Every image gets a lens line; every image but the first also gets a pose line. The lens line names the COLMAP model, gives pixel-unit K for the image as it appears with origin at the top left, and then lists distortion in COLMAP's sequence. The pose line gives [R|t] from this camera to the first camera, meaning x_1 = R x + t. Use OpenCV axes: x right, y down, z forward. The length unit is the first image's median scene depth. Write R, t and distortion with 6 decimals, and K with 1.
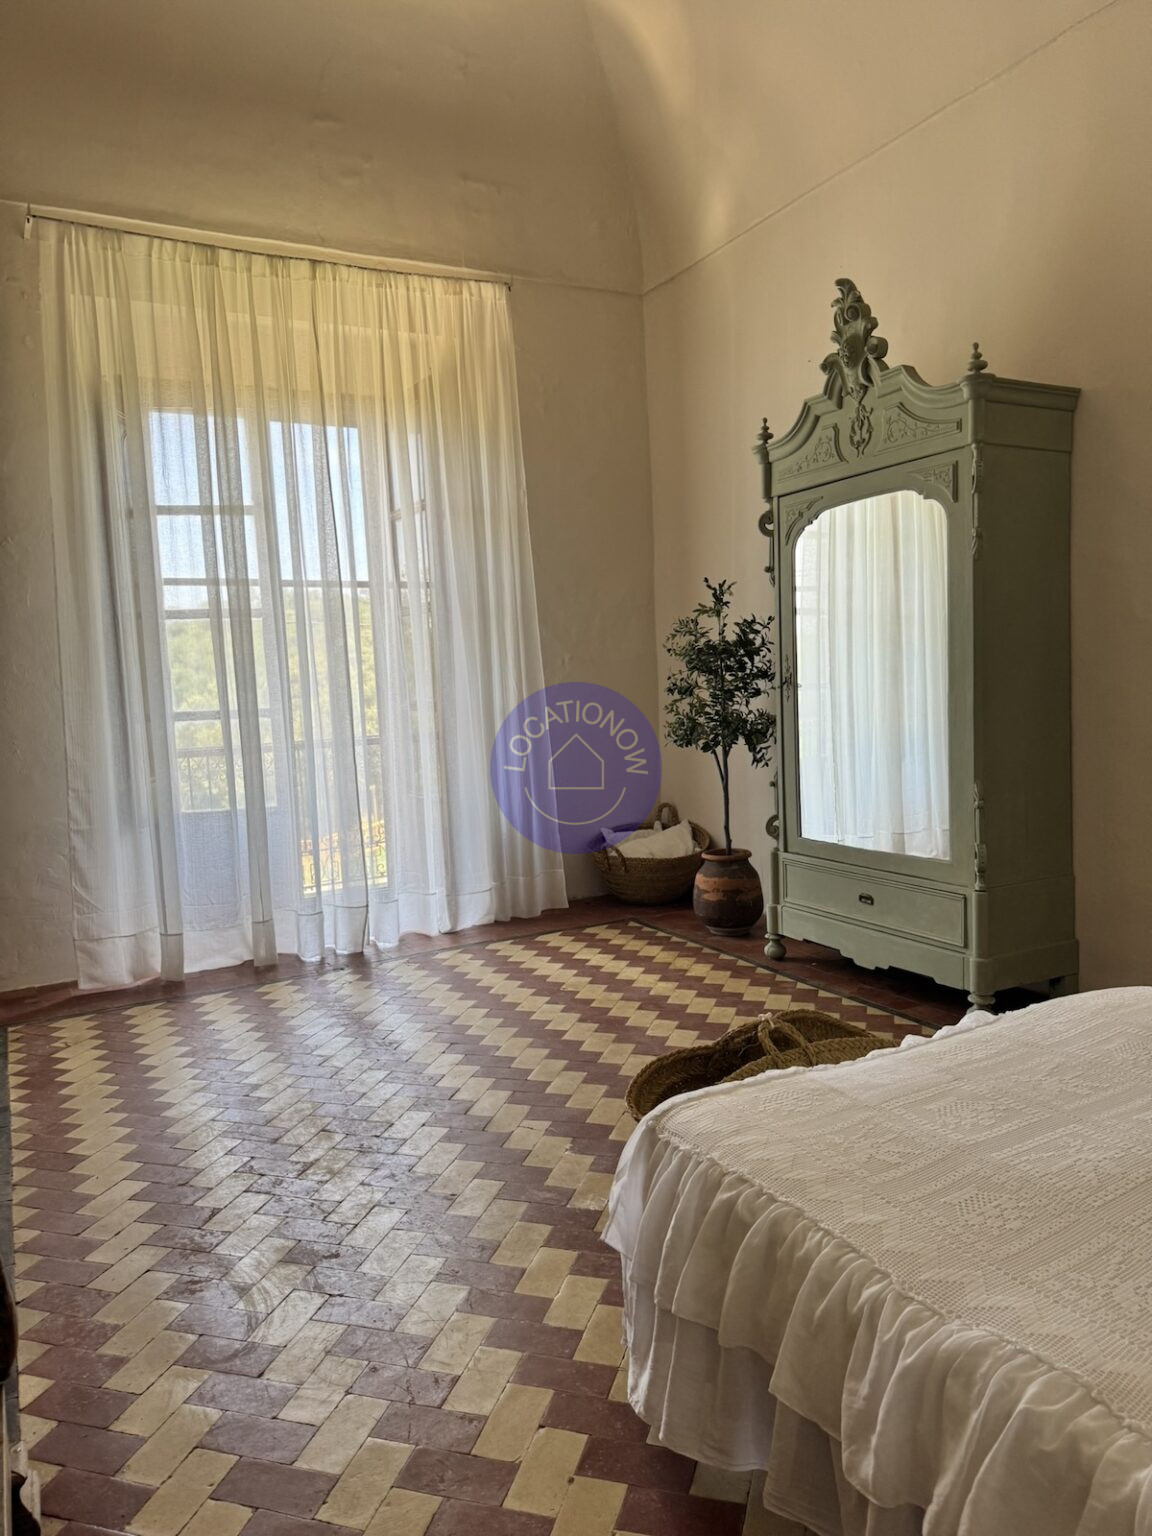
lens RADIAL K [[1068.4, 0, 576.9], [0, 1068.4, 769.7], [0, 0, 1]] dist [0.046480, -0.000431]
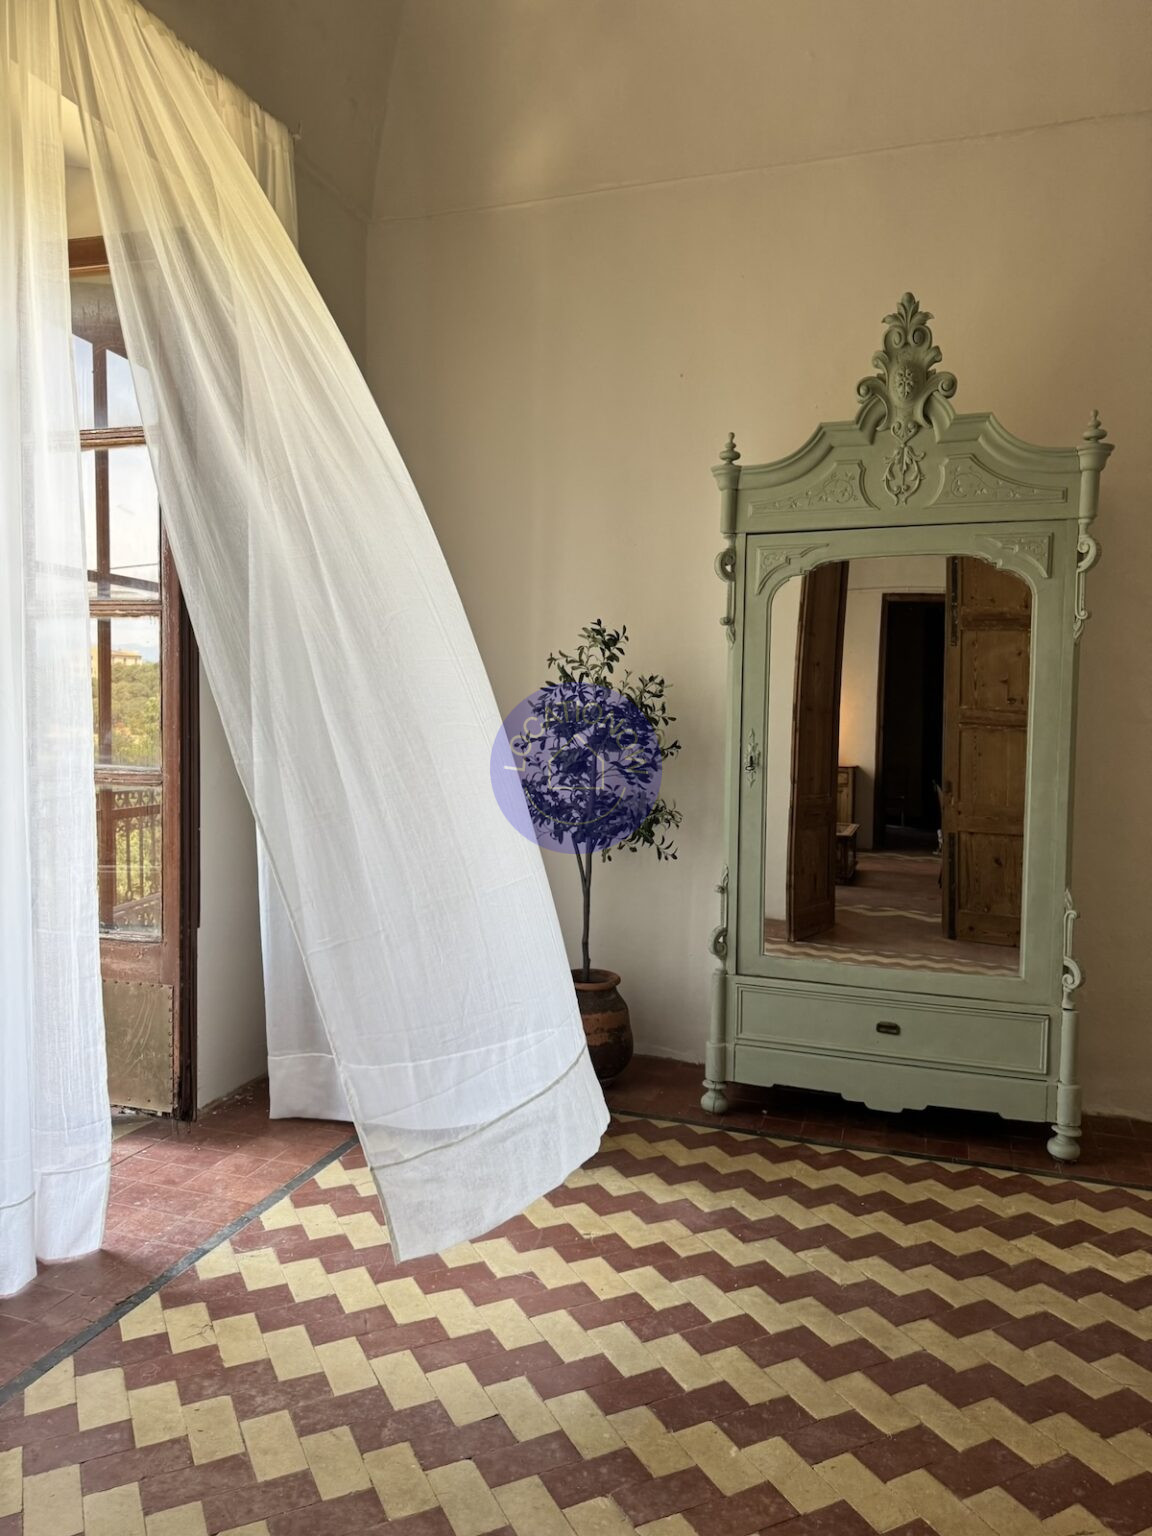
lens RADIAL K [[1068.4, 0, 575.8], [0, 1068.4, 767.5], [0, 0, 1]] dist [0.046480, -0.000431]
pose [[0.733139, 0.013538, 0.679944, -0.472647], [0.013684, 0.999306, -0.034650, -0.055596], [-0.679941, 0.034707, 0.732445, 0.530537]]
